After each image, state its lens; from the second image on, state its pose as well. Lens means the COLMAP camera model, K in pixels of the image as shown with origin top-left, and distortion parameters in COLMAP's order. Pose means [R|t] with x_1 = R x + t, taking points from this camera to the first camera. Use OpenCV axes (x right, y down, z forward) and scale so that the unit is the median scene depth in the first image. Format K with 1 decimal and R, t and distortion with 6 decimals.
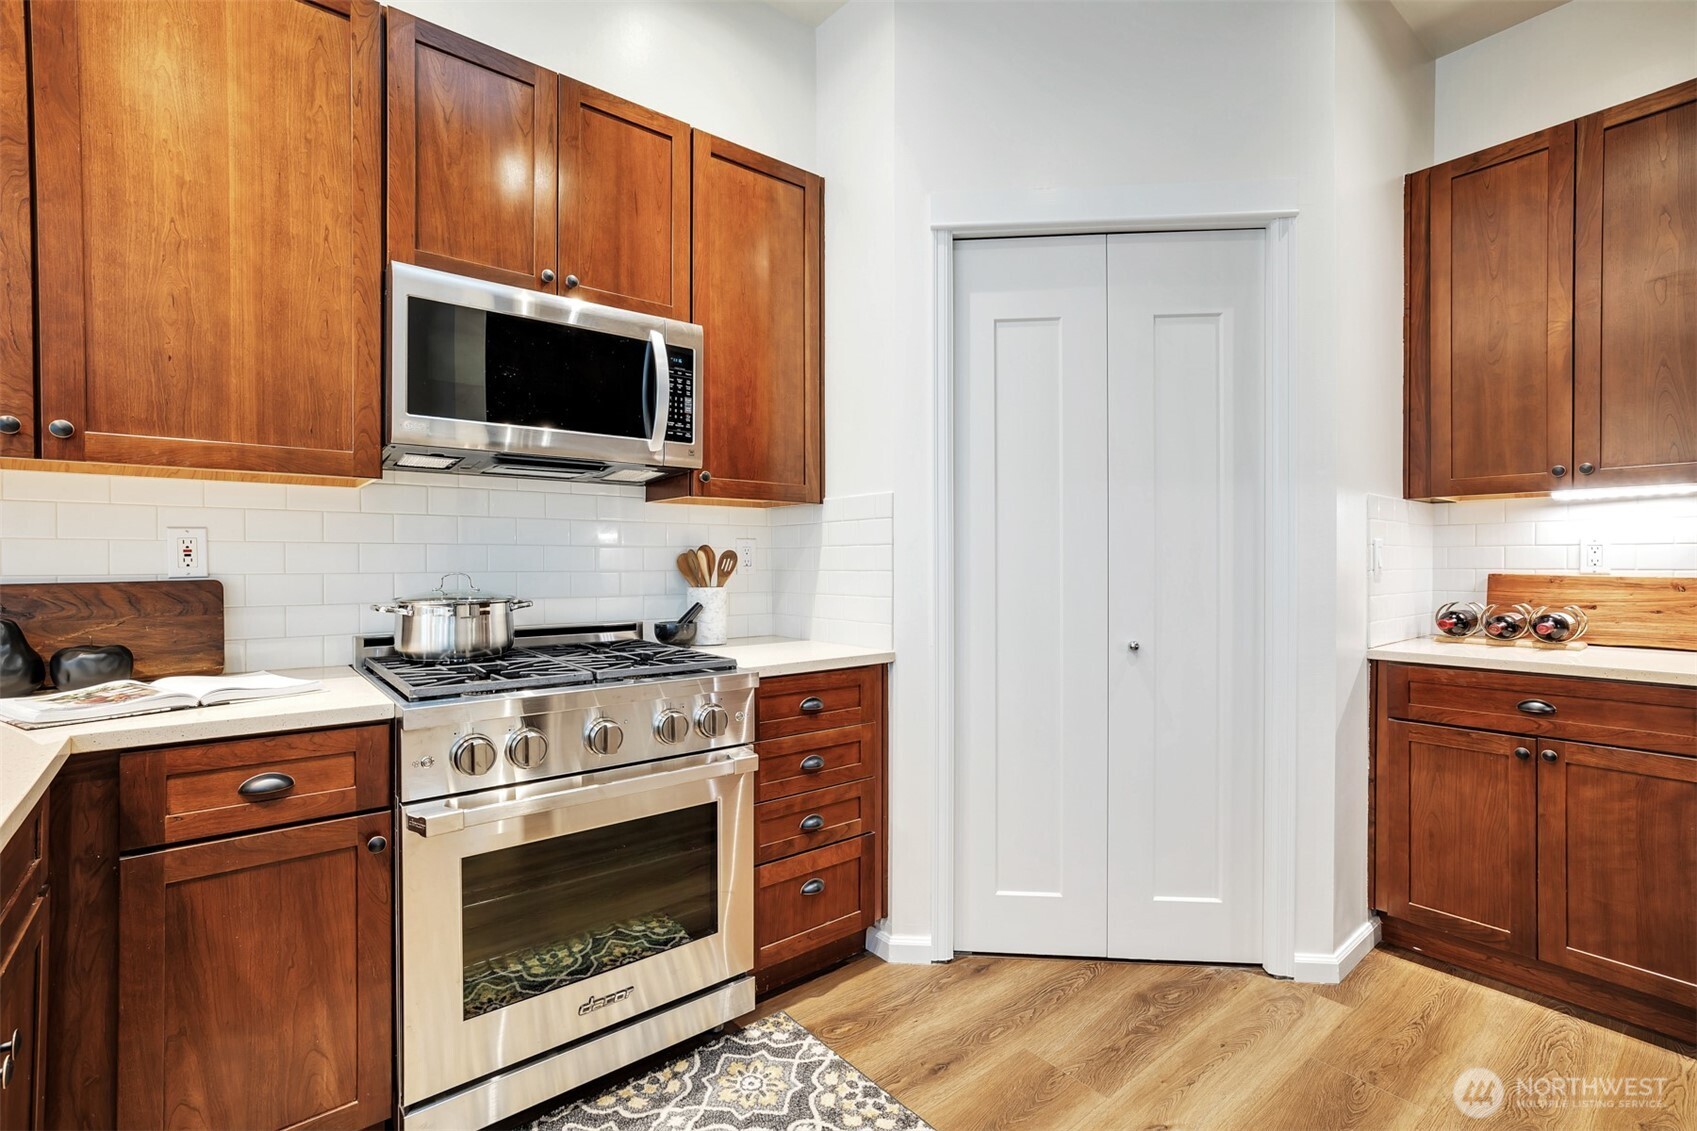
lens RADIAL K [[779.4, 0, 842.8], [0, 779.4, 565.9], [0, 0, 1]] dist [-0.015951, 0.000972]
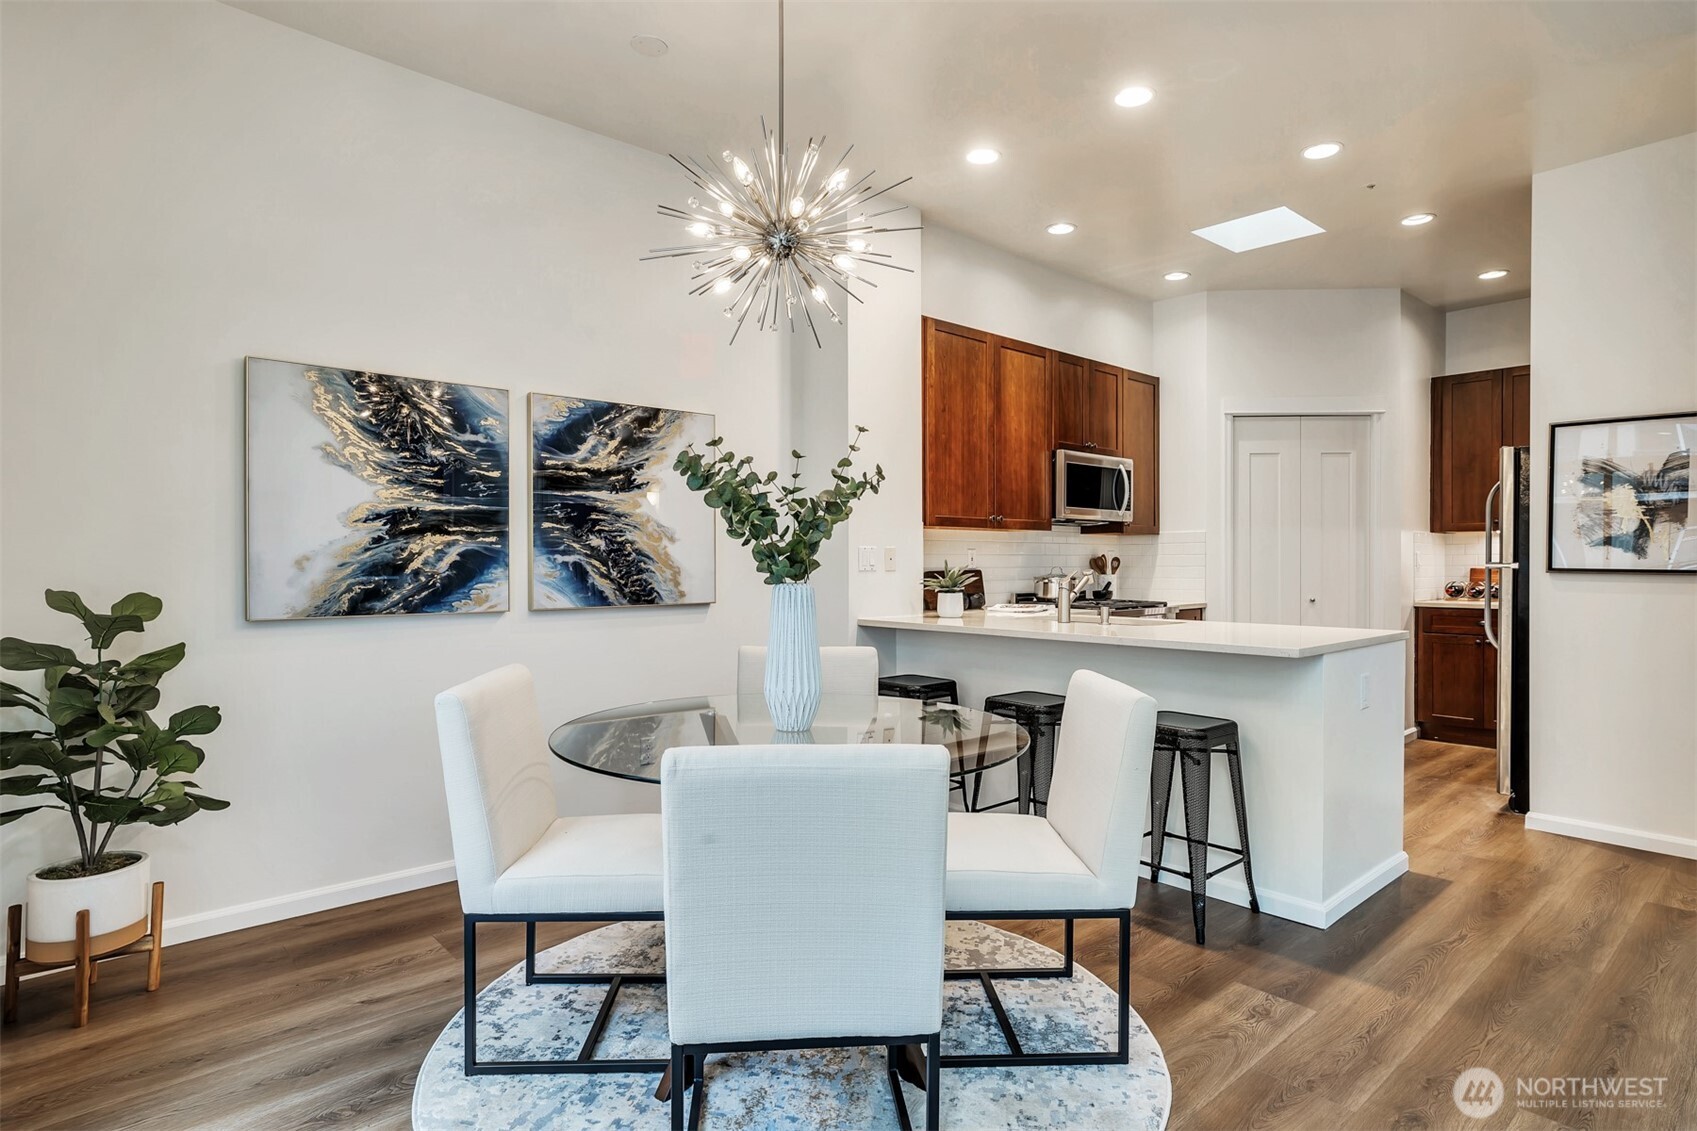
lens RADIAL K [[914.6, 0, 846.9], [0, 914.6, 562.6], [0, 0, 1]] dist [-0.006347, -0.000830]
pose [[0.998972, 0.000718, 0.045326, -1.127820], [-0.000681, 0.999999, -0.000835, -0.001688], [-0.045327, 0.000803, 0.998972, -1.632369]]
